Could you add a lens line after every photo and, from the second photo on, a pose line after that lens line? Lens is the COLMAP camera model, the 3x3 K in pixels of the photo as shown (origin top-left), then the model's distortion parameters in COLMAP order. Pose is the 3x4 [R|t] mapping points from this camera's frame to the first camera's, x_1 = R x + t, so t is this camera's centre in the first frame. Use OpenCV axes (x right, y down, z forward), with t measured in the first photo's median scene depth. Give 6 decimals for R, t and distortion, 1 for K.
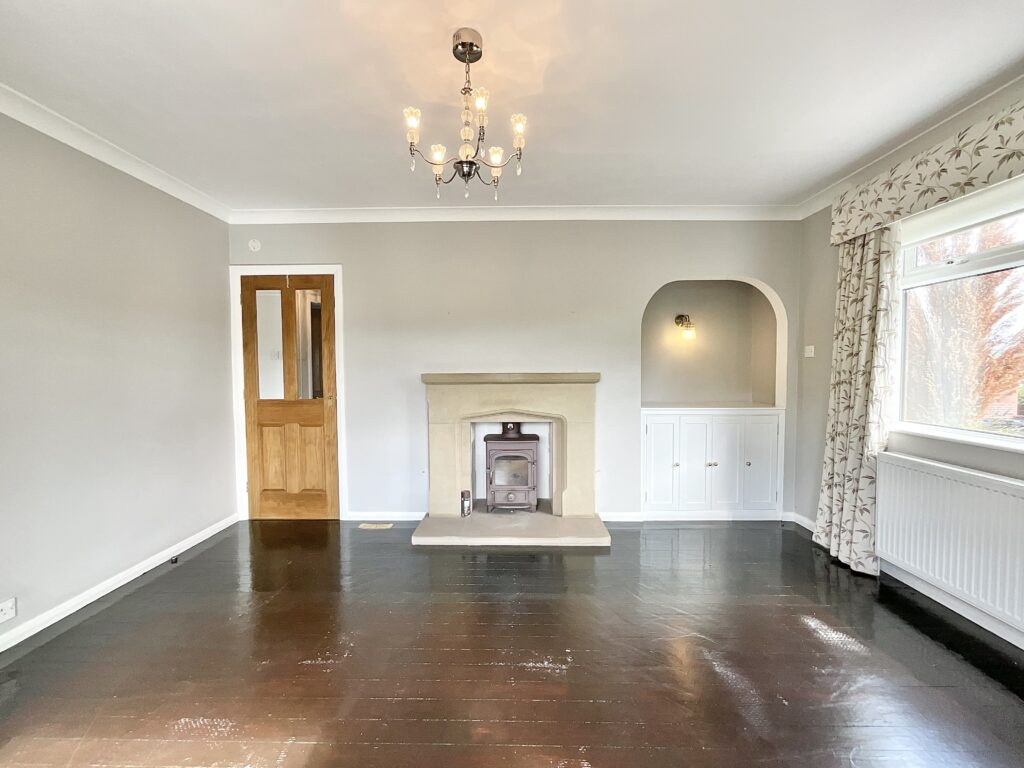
lens RADIAL K [[420.3, 0, 511.2], [0, 420.3, 384.3], [0, 0, 1]] dist [-0.003814, 0.000664]
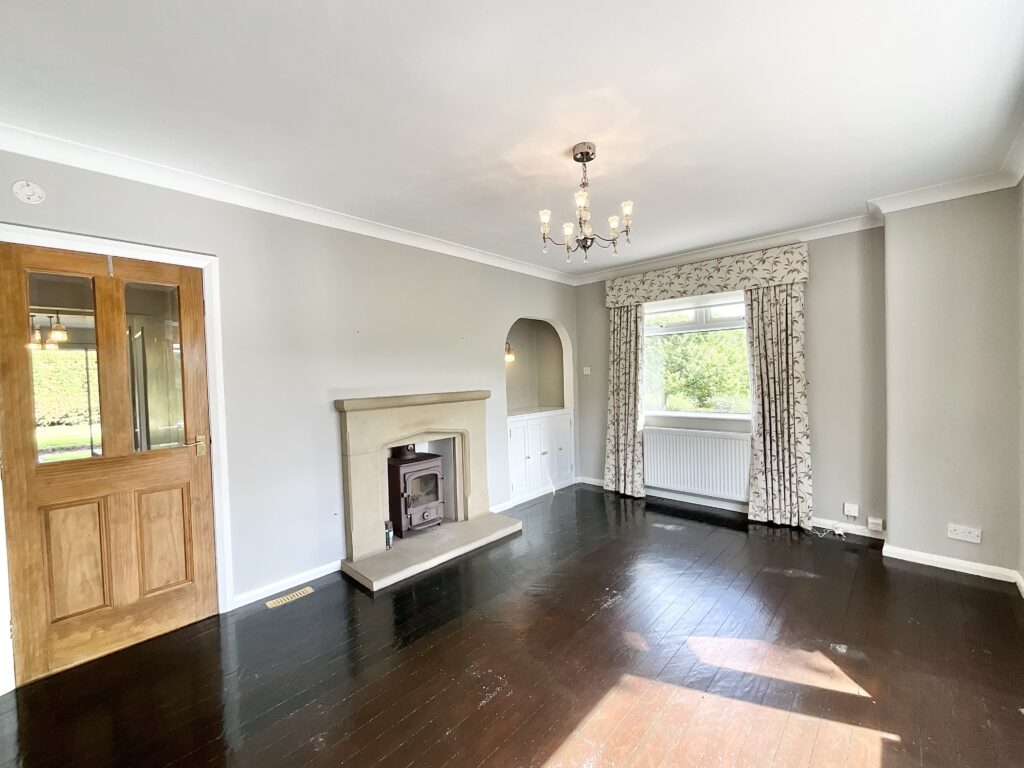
lens RADIAL K [[420.3, 0, 514.7], [0, 420.3, 382.8], [0, 0, 1]] dist [-0.003814, 0.000664]
pose [[0.665802, -0.030742, 0.745495, -0.745783], [0.055420, 0.998428, -0.008324, -0.040995], [-0.744068, 0.046858, 0.666459, 0.176990]]
